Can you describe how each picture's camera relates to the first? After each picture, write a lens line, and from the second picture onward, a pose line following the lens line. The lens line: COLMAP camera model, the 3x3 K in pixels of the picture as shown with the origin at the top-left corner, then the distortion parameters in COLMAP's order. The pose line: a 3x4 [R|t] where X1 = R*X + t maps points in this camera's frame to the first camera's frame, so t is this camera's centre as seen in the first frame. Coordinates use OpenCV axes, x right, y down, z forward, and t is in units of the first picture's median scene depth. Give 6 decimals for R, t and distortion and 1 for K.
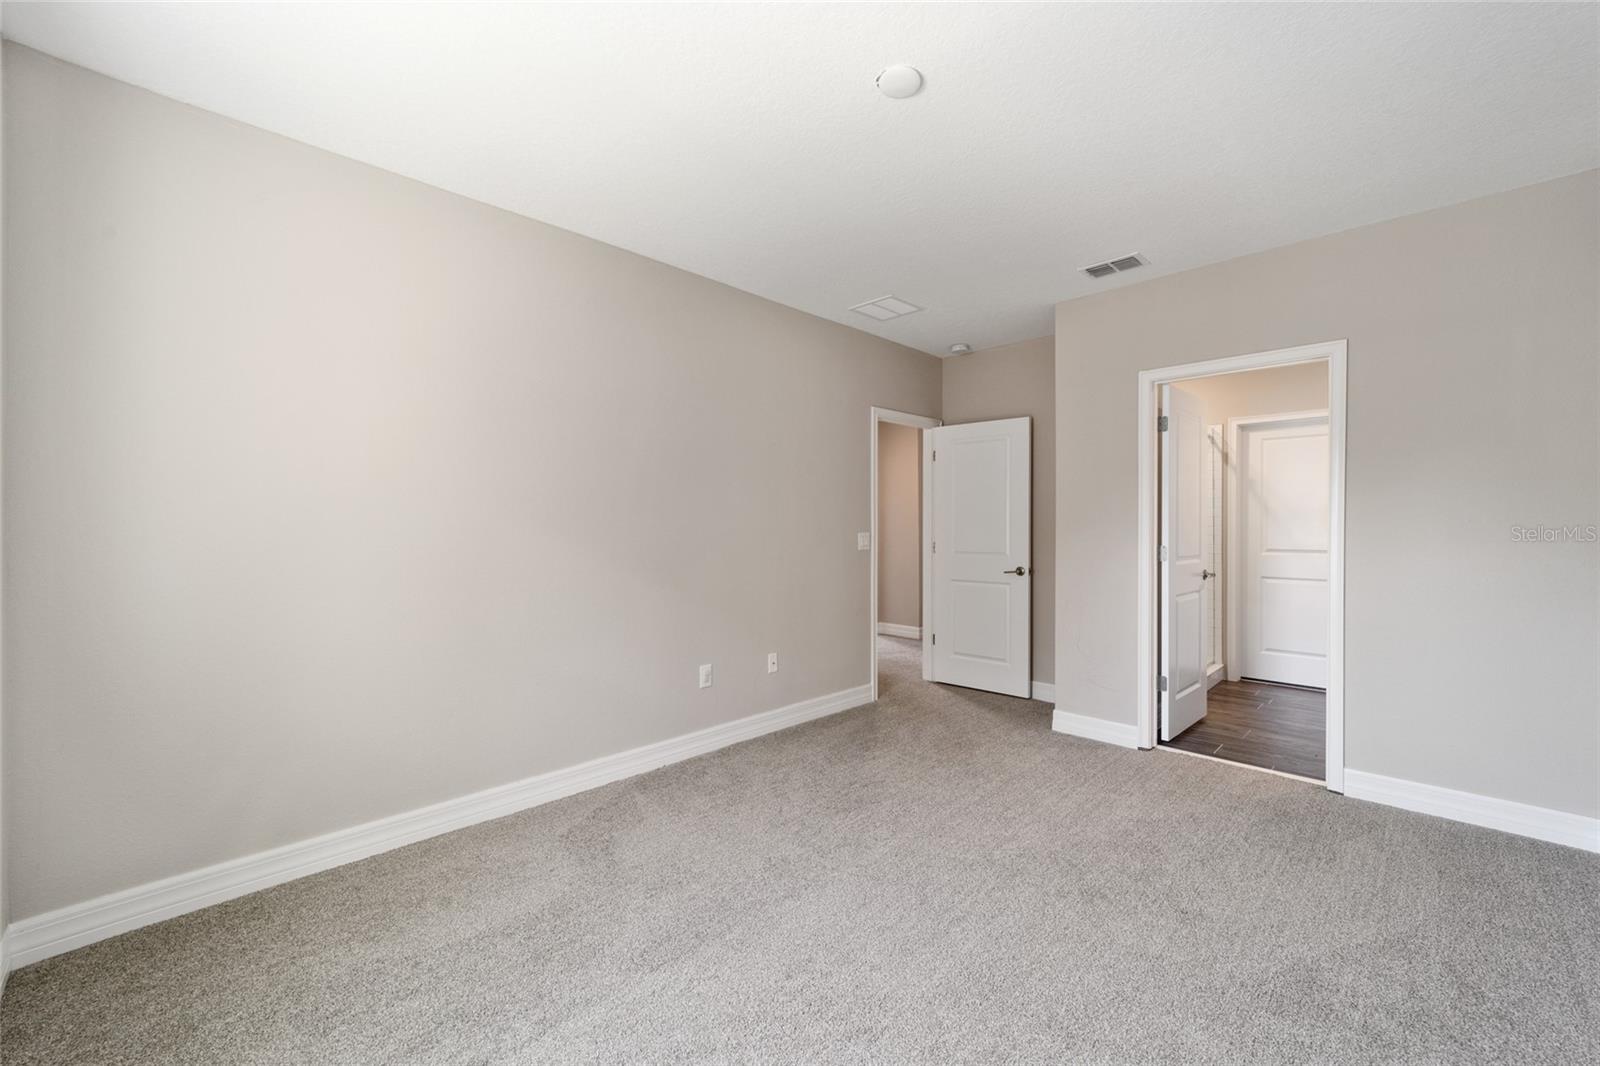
lens RADIAL K [[637.1, 0, 791.5], [0, 637.1, 530.5], [0, 0, 1]] dist [-0.002592, -0.000542]
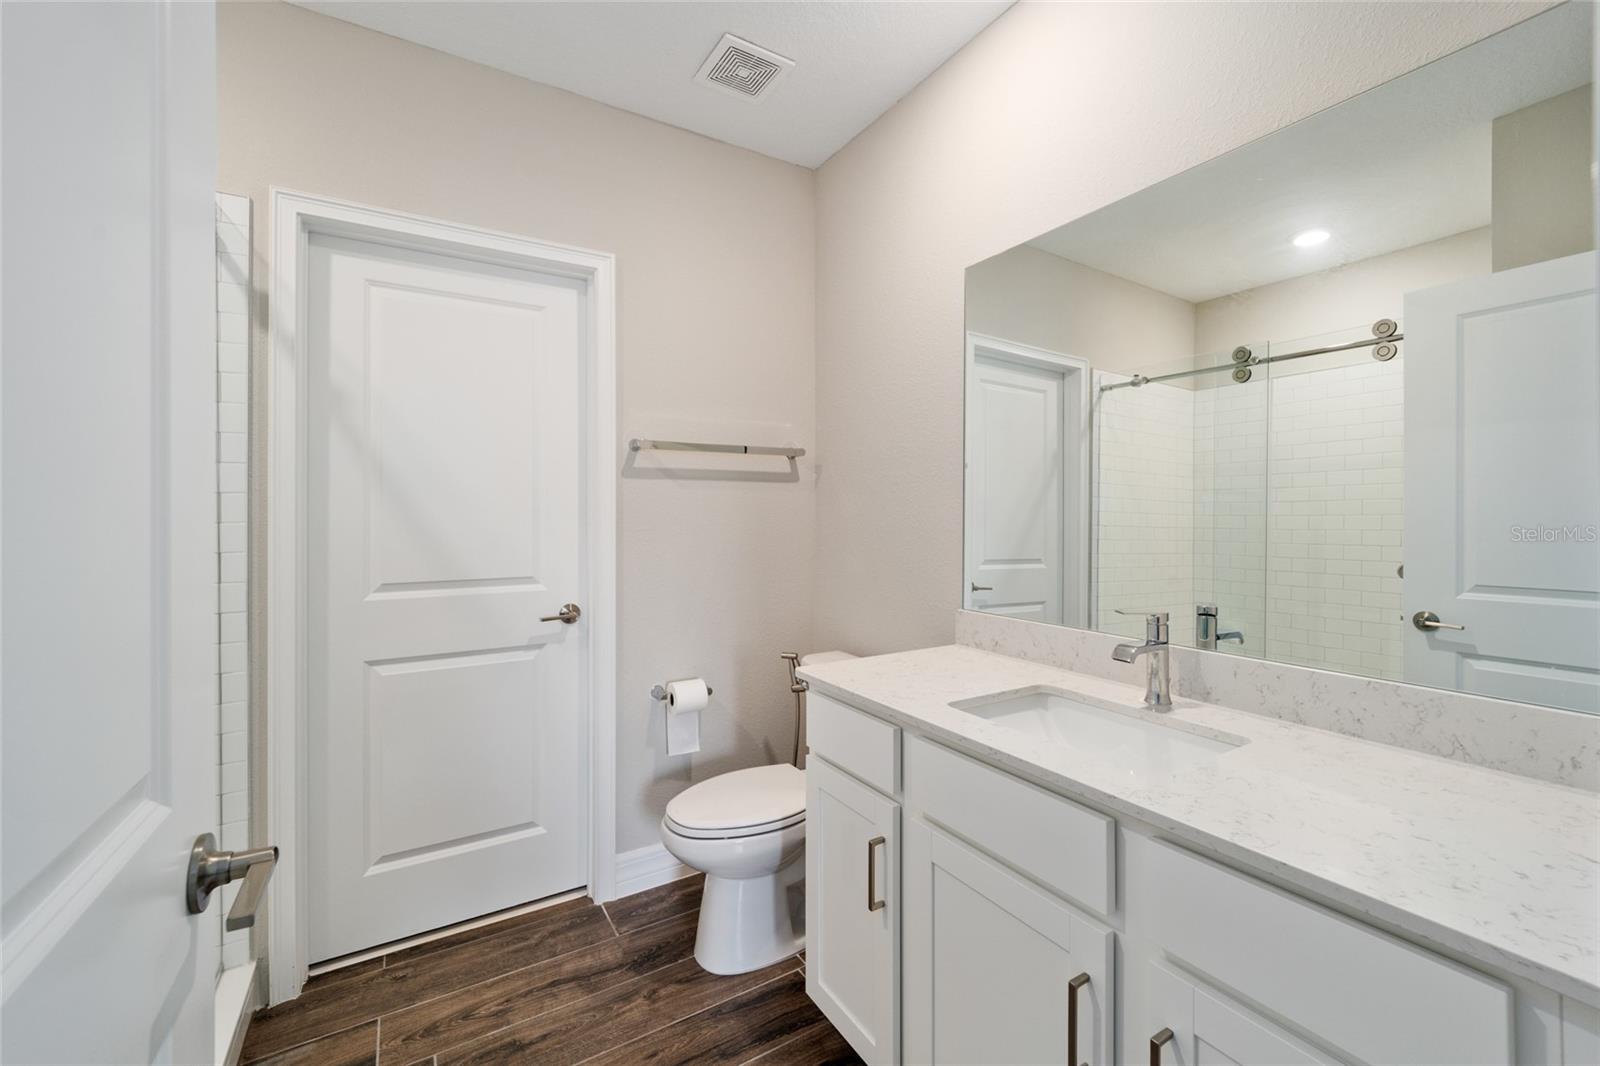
lens RADIAL K [[637.1, 0, 789.2], [0, 637.1, 525.6], [0, 0, 1]] dist [-0.002592, -0.000542]
pose [[0.261649, 0.000396, 0.965163, 0.443573], [0.001229, 0.999999, -0.000744, -0.002657], [-0.965162, 0.001380, 0.261648, 0.659876]]
